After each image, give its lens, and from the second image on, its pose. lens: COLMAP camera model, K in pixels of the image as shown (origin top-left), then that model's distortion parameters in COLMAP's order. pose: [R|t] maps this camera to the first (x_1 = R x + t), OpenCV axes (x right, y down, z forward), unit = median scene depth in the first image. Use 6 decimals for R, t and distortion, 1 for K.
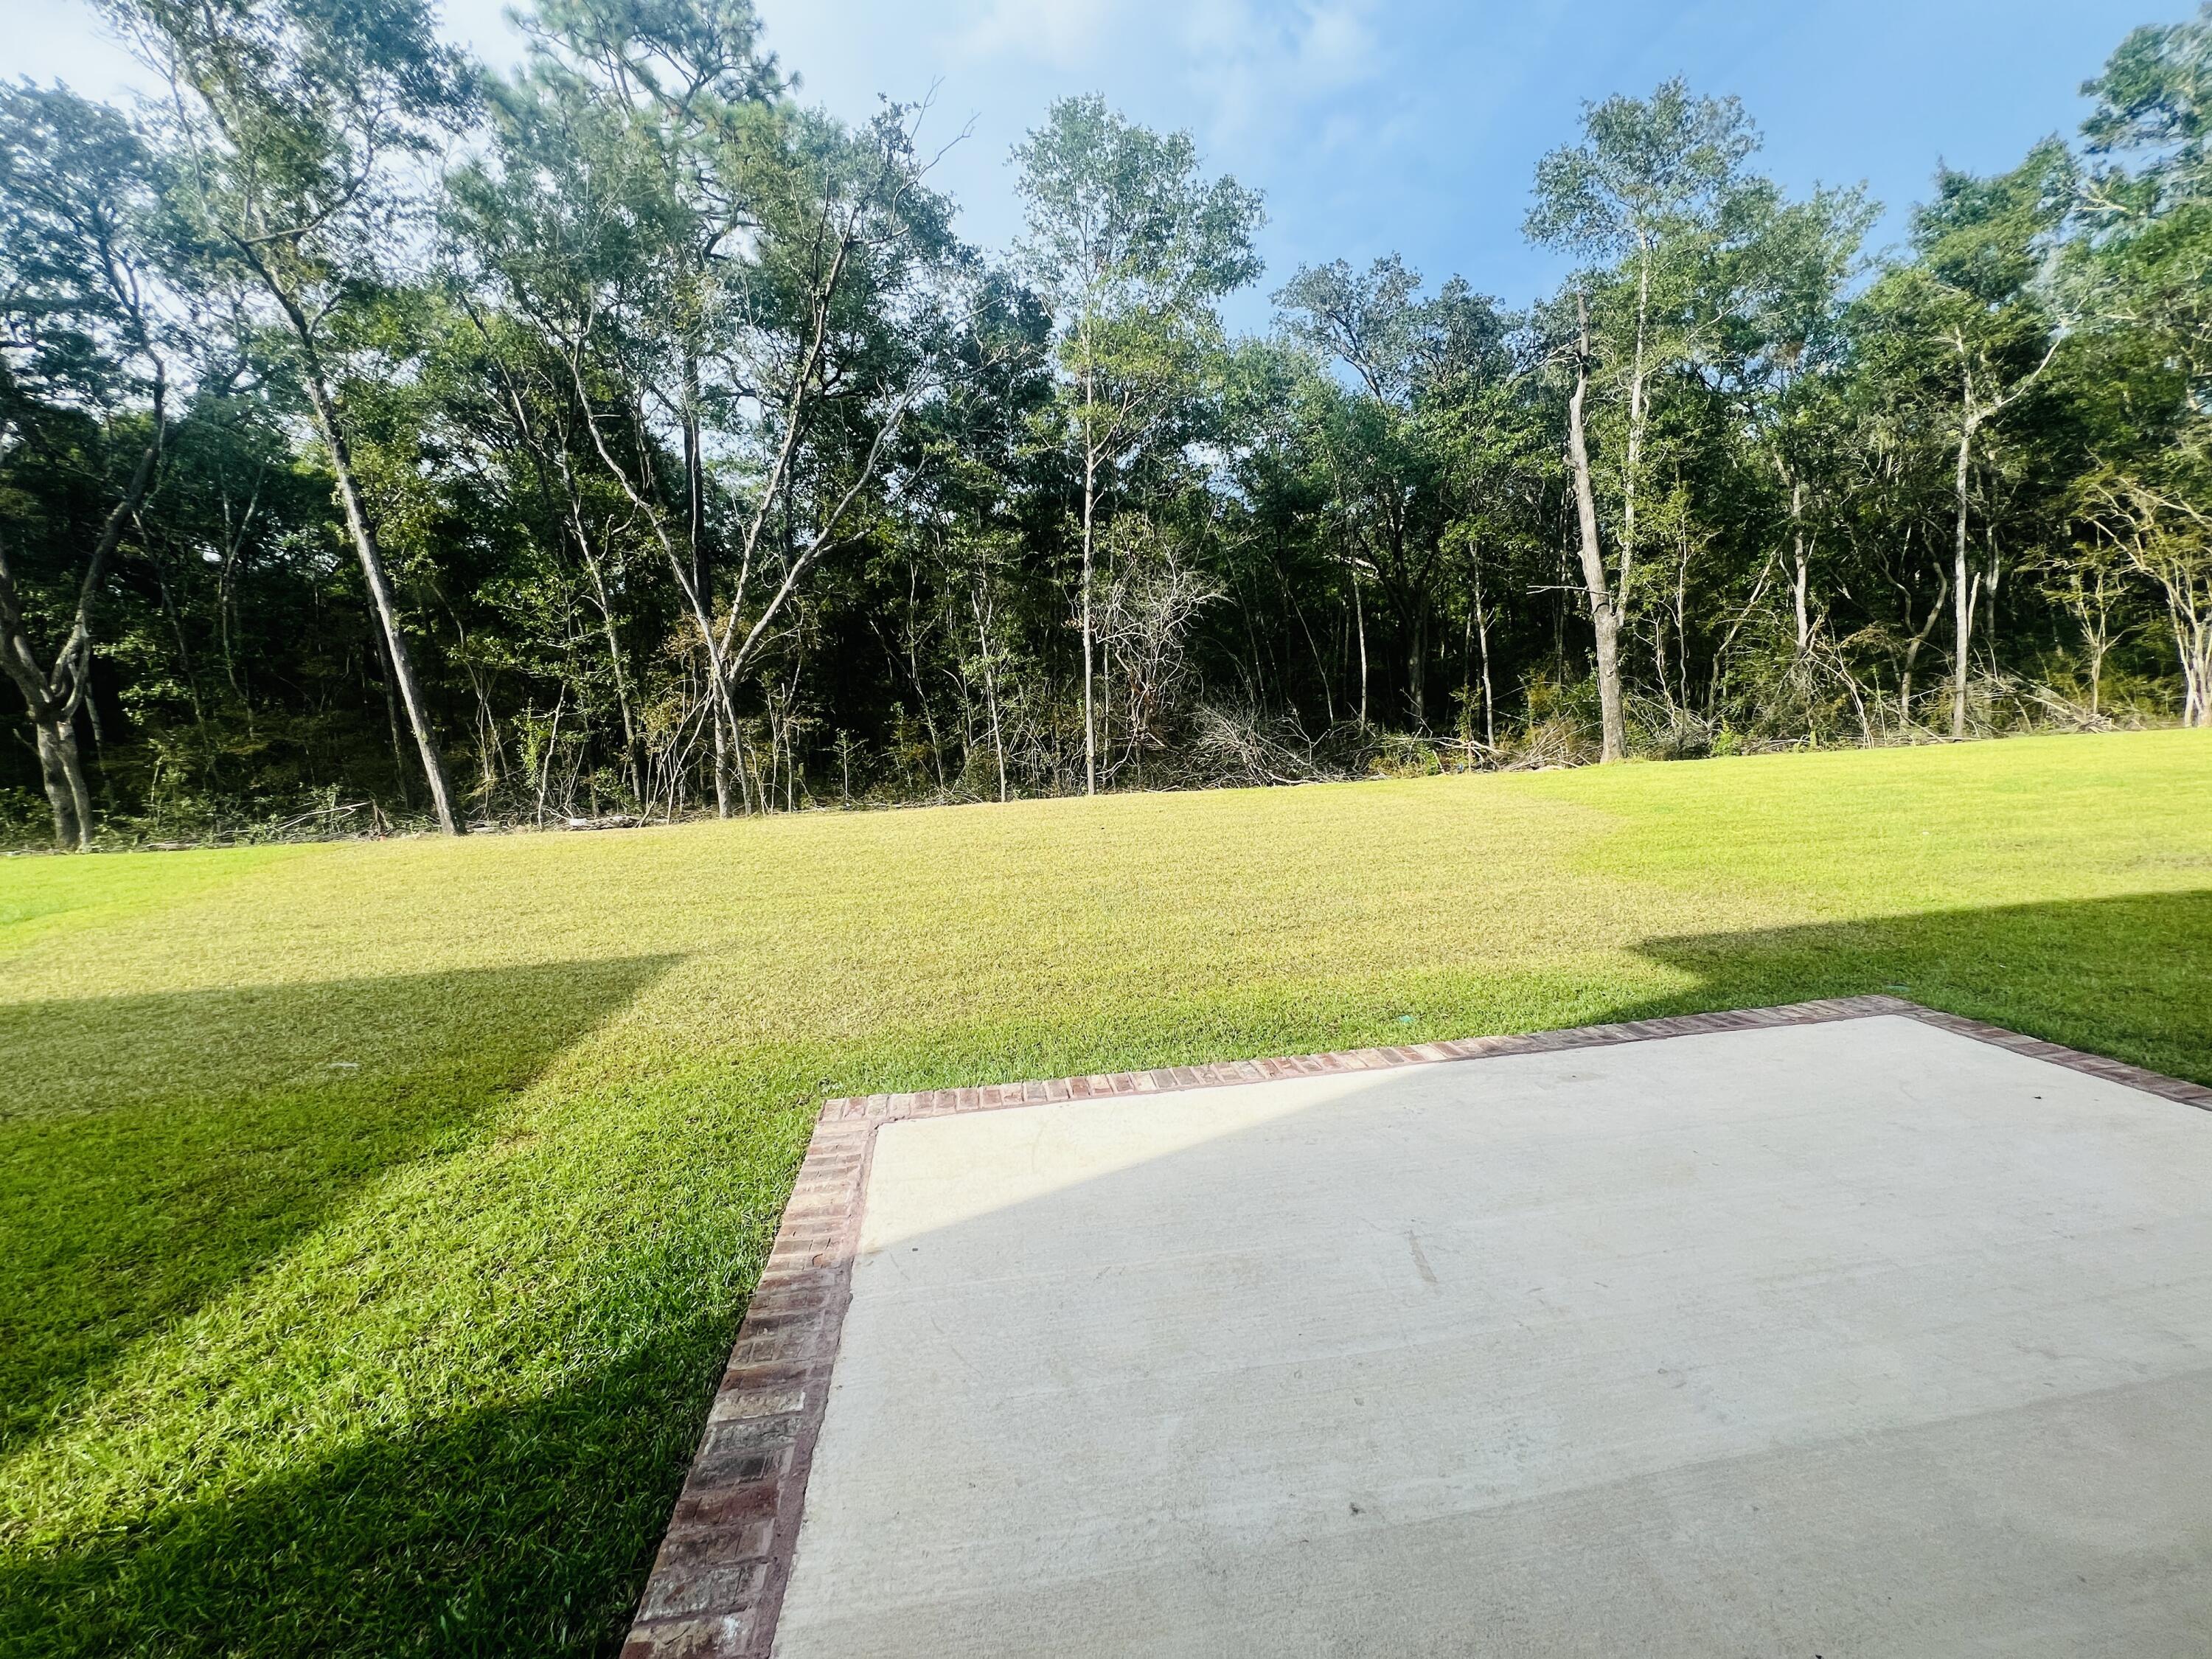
lens RADIAL K [[887.7, 0, 1100.2], [0, 887.7, 830.0], [0, 0, 1]] dist [0.000134, 0.000127]
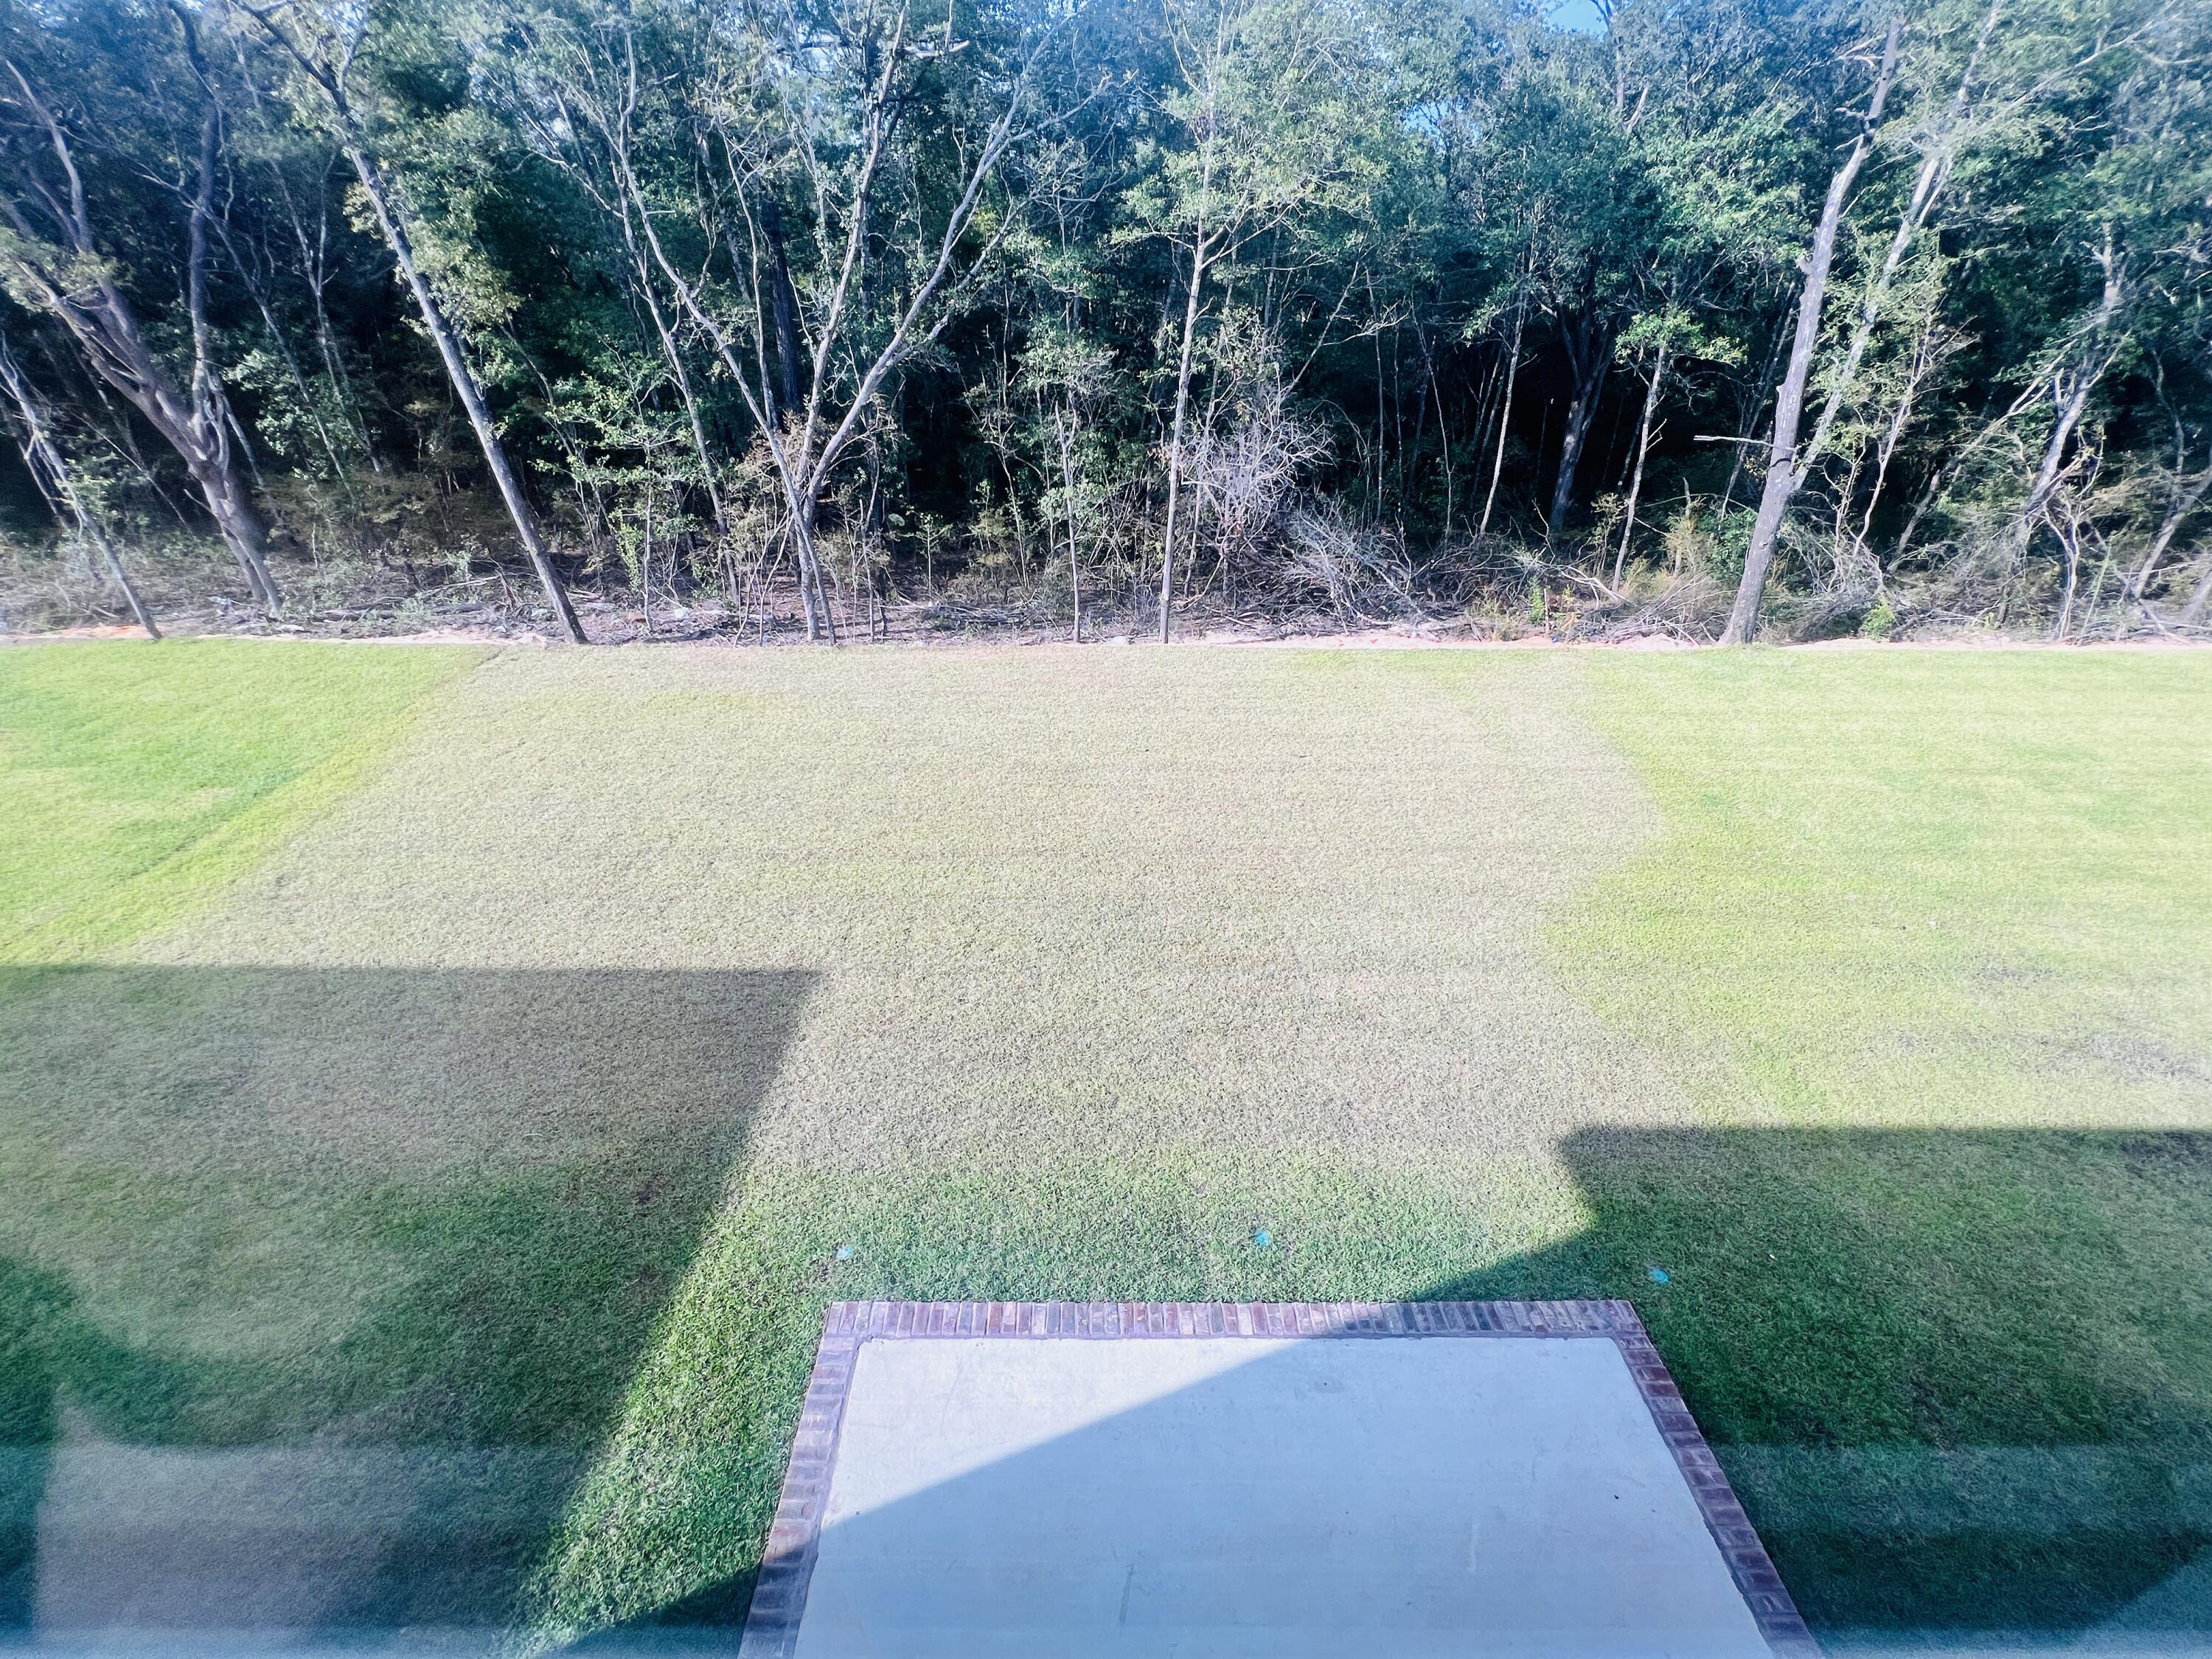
lens RADIAL K [[887.7, 0, 1102.1], [0, 887.7, 822.0], [0, 0, 1]] dist [0.000134, 0.000127]
pose [[0.988139, 0.121673, -0.093689, 0.042931], [-0.075802, 0.917057, 0.391485, -0.240229], [0.133552, -0.379740, 0.915402, -0.005207]]
